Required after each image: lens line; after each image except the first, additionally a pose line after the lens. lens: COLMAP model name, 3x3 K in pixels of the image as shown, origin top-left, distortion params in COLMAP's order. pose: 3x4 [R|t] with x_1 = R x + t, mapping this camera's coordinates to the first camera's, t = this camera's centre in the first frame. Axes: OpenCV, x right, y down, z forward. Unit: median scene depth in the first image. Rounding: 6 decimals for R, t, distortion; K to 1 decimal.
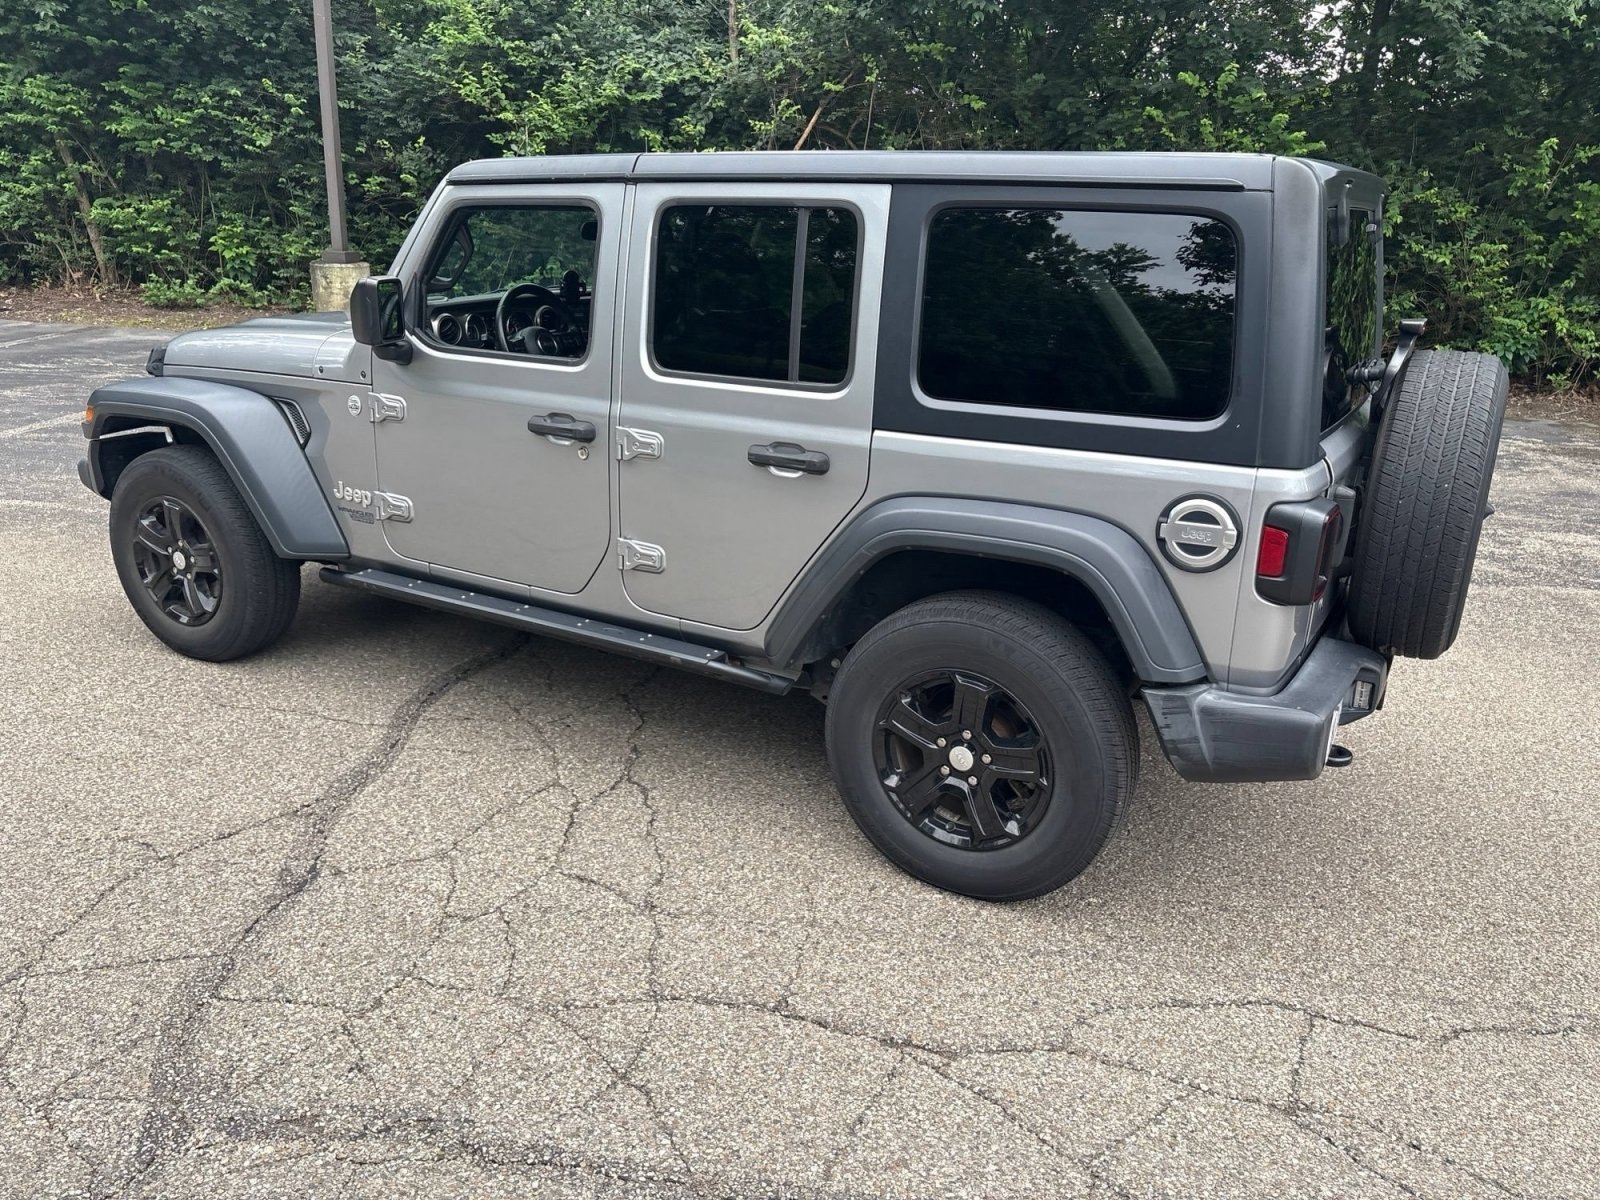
lens RADIAL K [[1203.9, 0, 809.9], [0, 1203.9, 605.2], [0, 0, 1]] dist [0.064710, -0.065591]
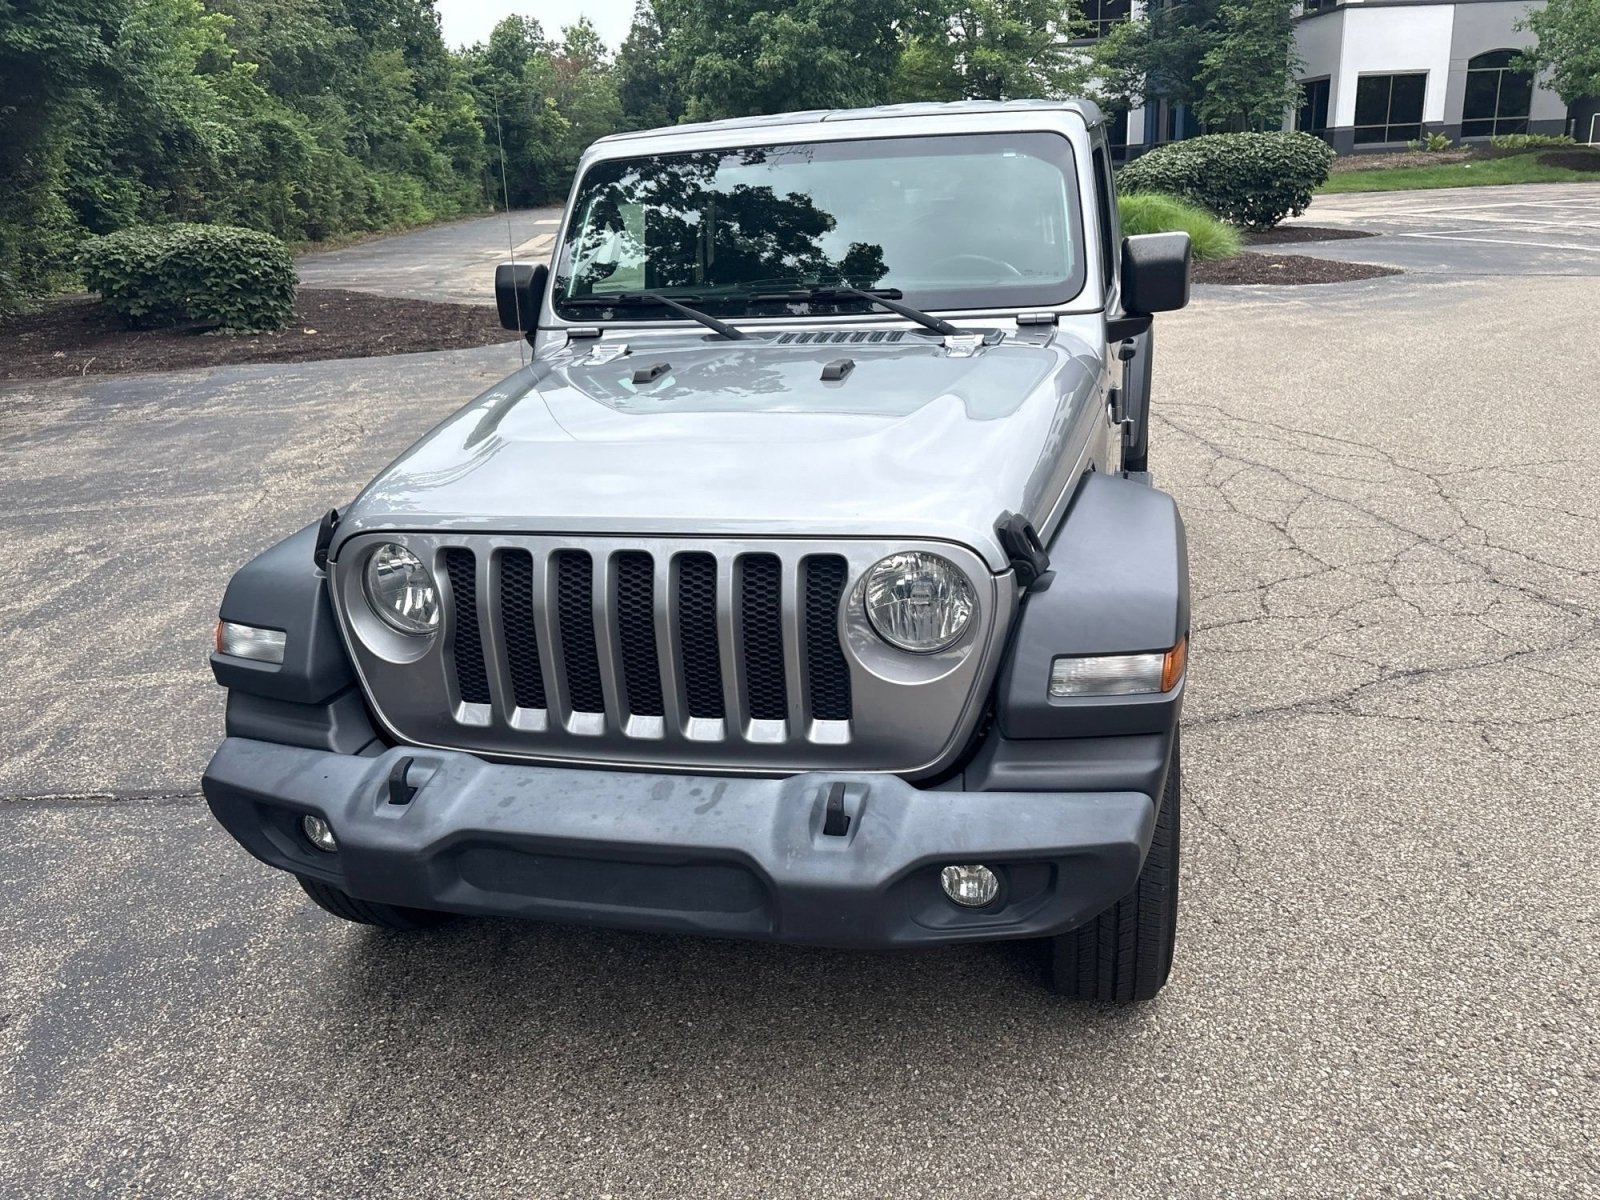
lens RADIAL K [[1204.5, 0, 803.8], [0, 1204.5, 605.7], [0, 0, 1]] dist [0.069641, -0.071761]
pose [[-0.264660, -0.353840, 0.897080, -1.224813], [0.346144, 0.833401, 0.430844, -0.537380], [-0.900077, 0.424546, -0.098088, 1.491102]]
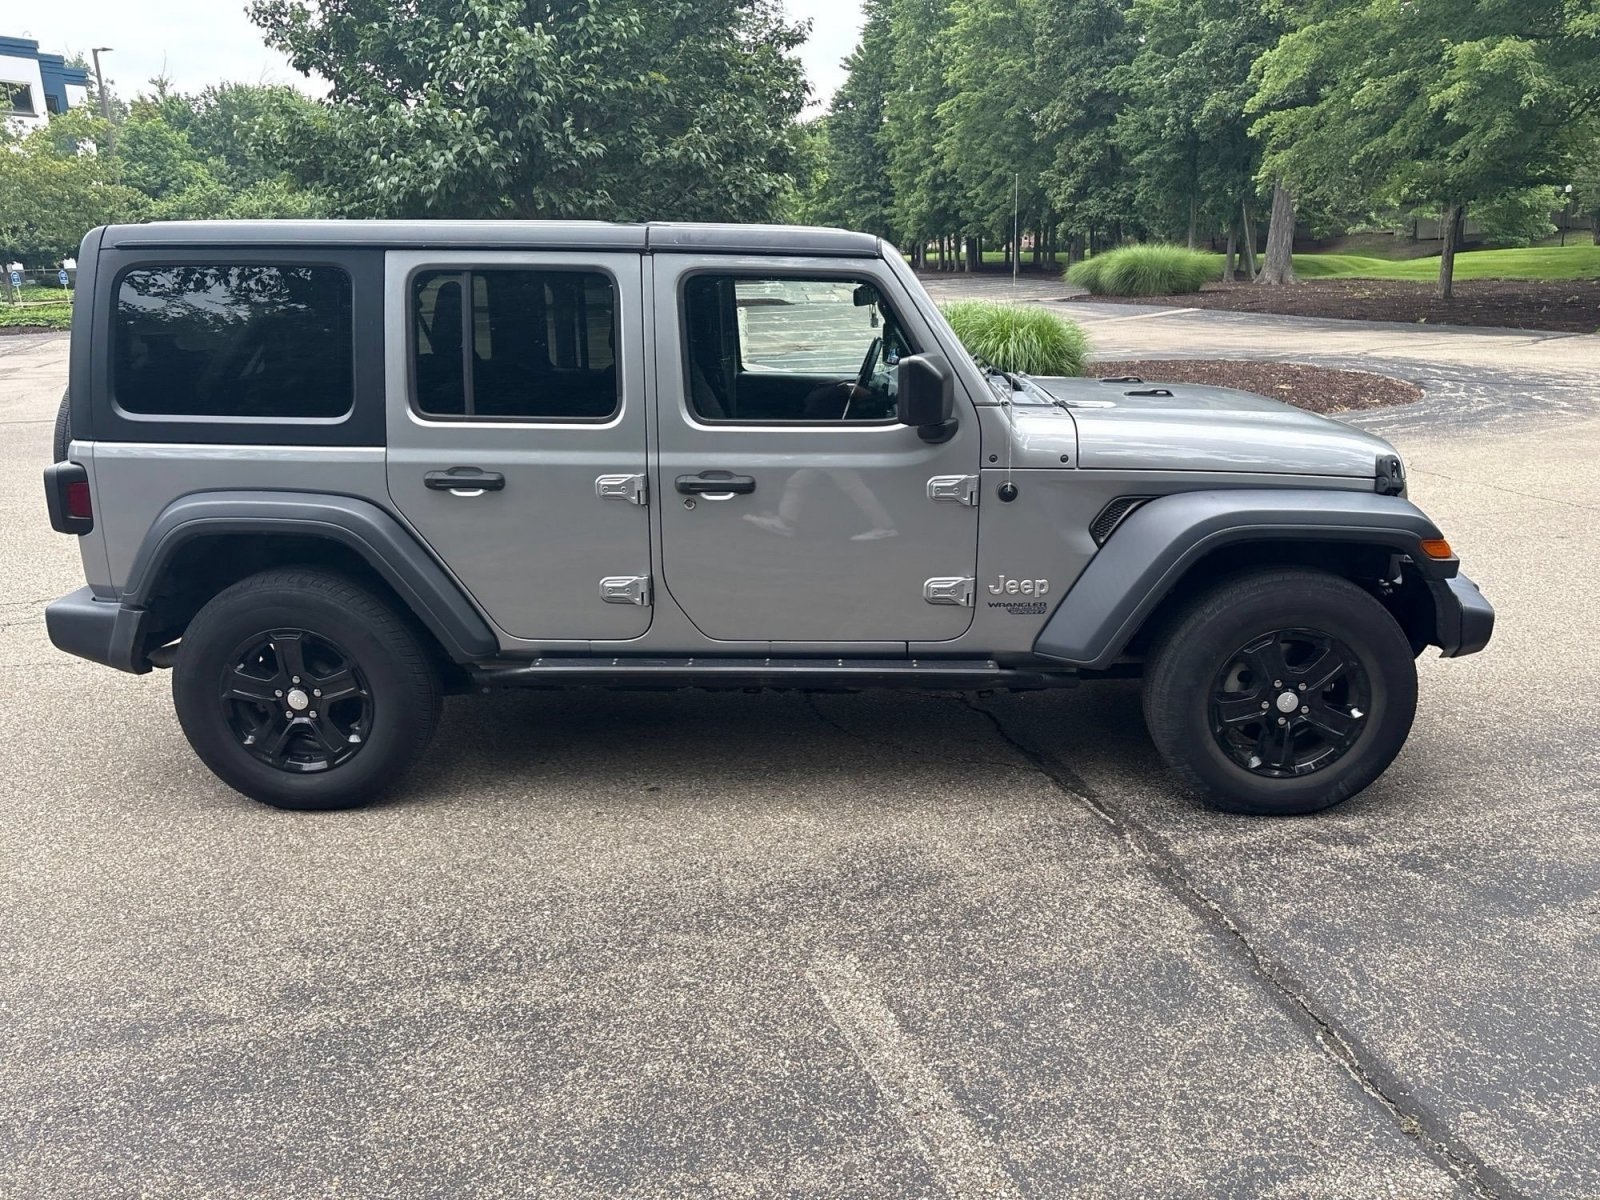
lens RADIAL K [[1214.4, 0, 816.0], [0, 1214.4, 579.2], [0, 0, 1]] dist [0.030136, -0.012795]
pose [[-0.888074, 0.088354, -0.451131, 0.442432], [-0.165899, 0.853625, 0.493763, -0.740796], [0.428723, 0.513340, -0.743424, 2.292520]]
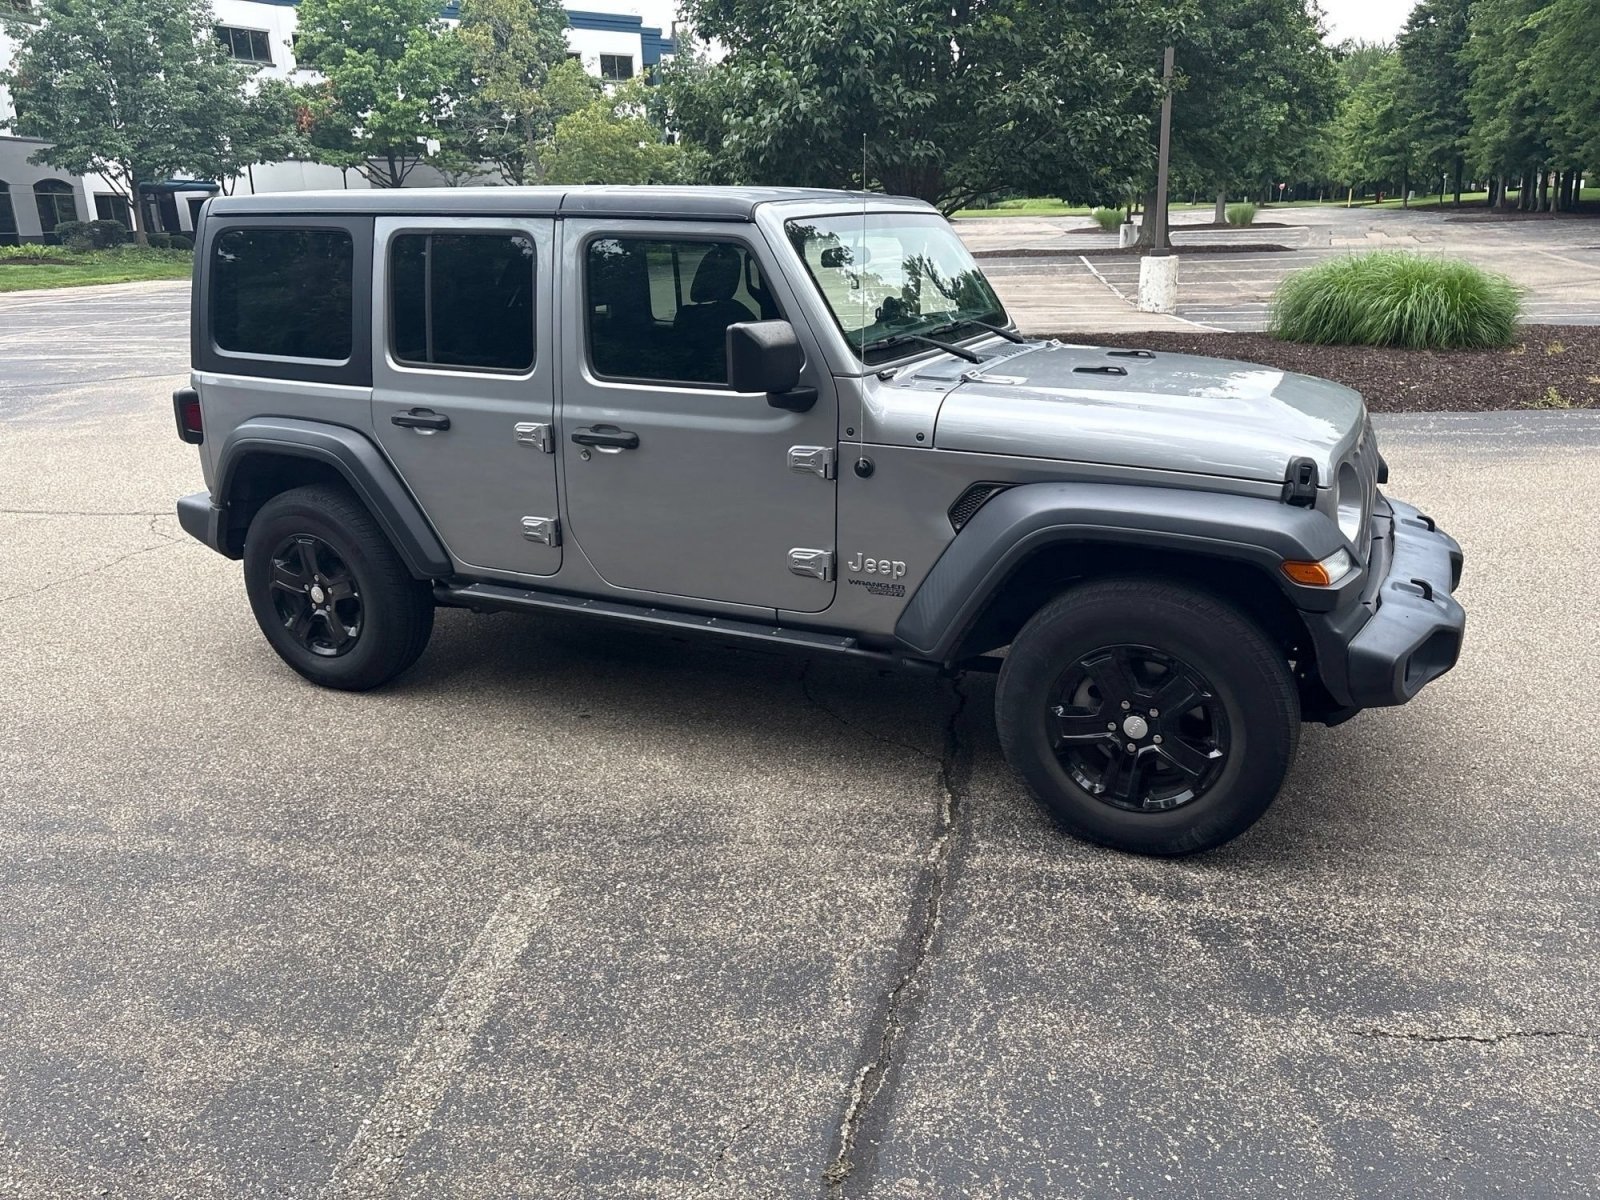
lens RADIAL K [[1213.8, 0, 821.9], [0, 1213.8, 579.3], [0, 0, 1]] dist [0.059140, -0.062054]
pose [[-0.998277, -0.003713, -0.058559, -0.103924], [-0.036554, 0.820039, 0.571140, -0.819244], [0.045900, 0.572296, -0.818761, 2.433188]]
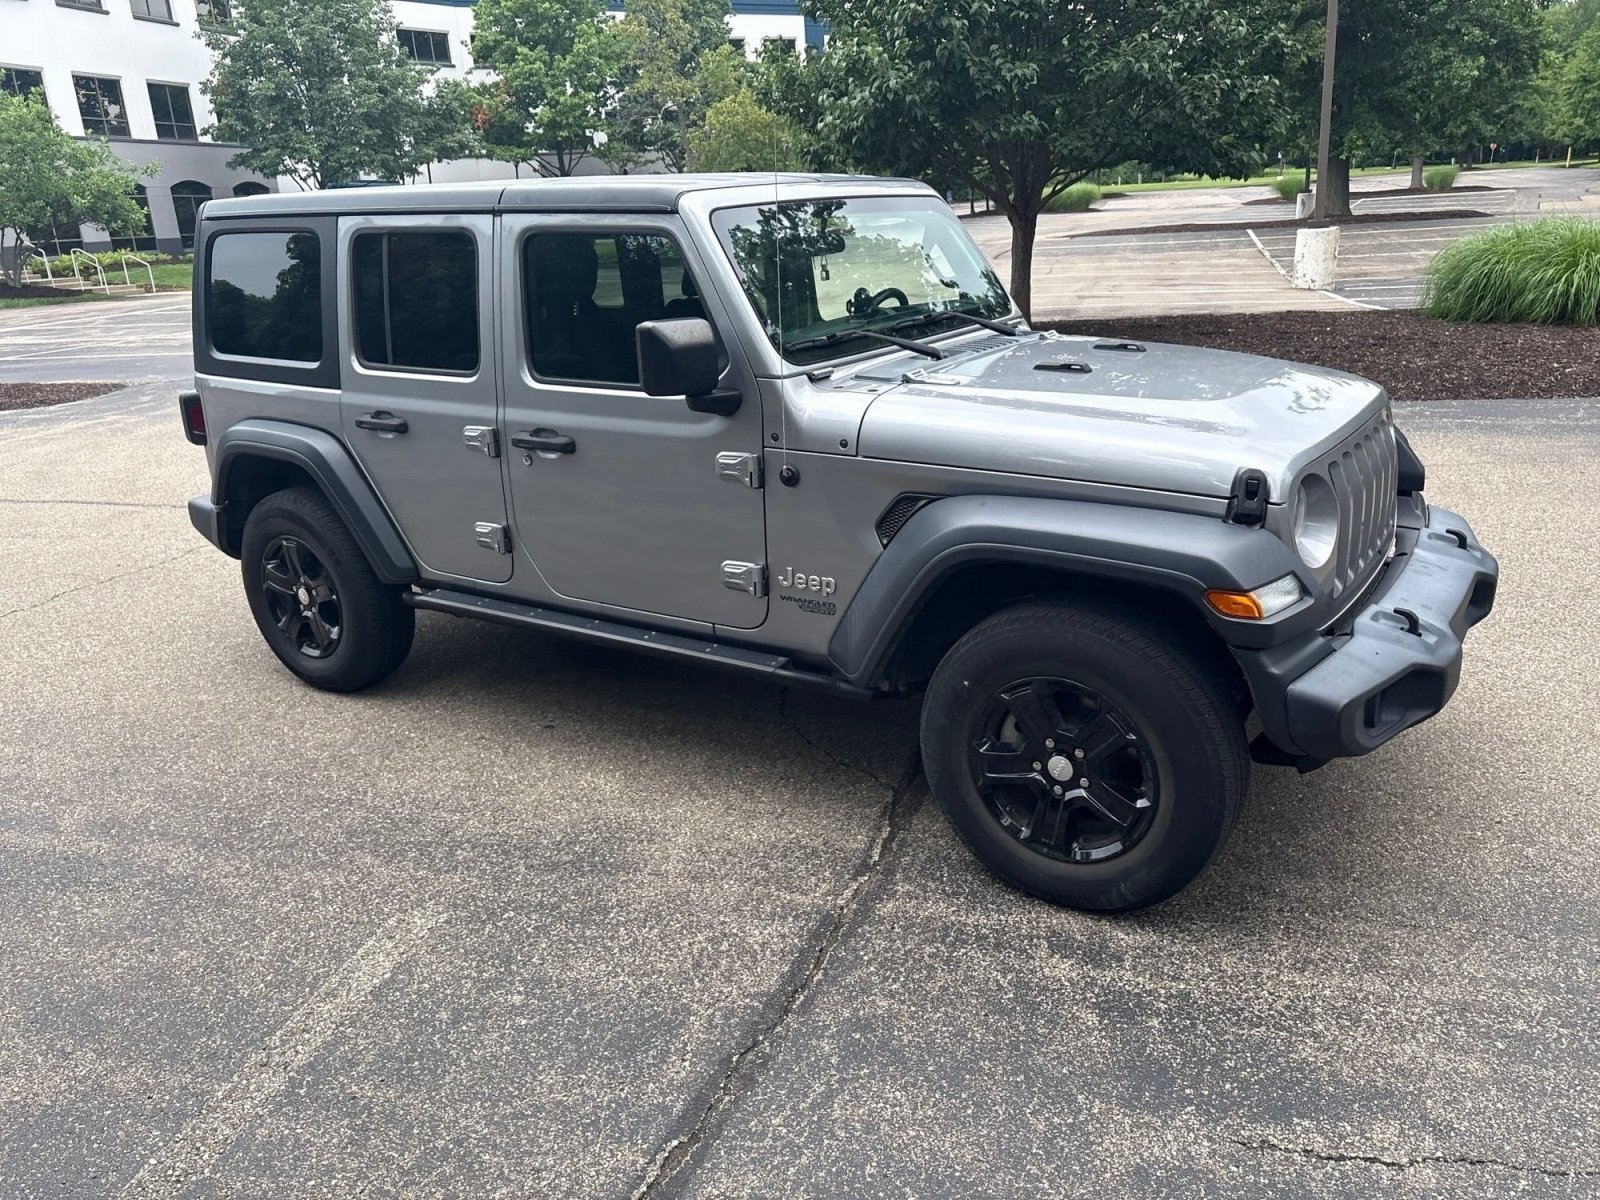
lens RADIAL K [[1213.7, 0, 816.1], [0, 1213.7, 597.6], [0, 0, 1]] dist [0.053514, -0.054453]
pose [[-0.996463, -0.018409, 0.081995, -0.303586], [0.033995, 0.804006, 0.593649, -0.799127], [-0.076853, 0.594336, -0.800536, 2.355936]]
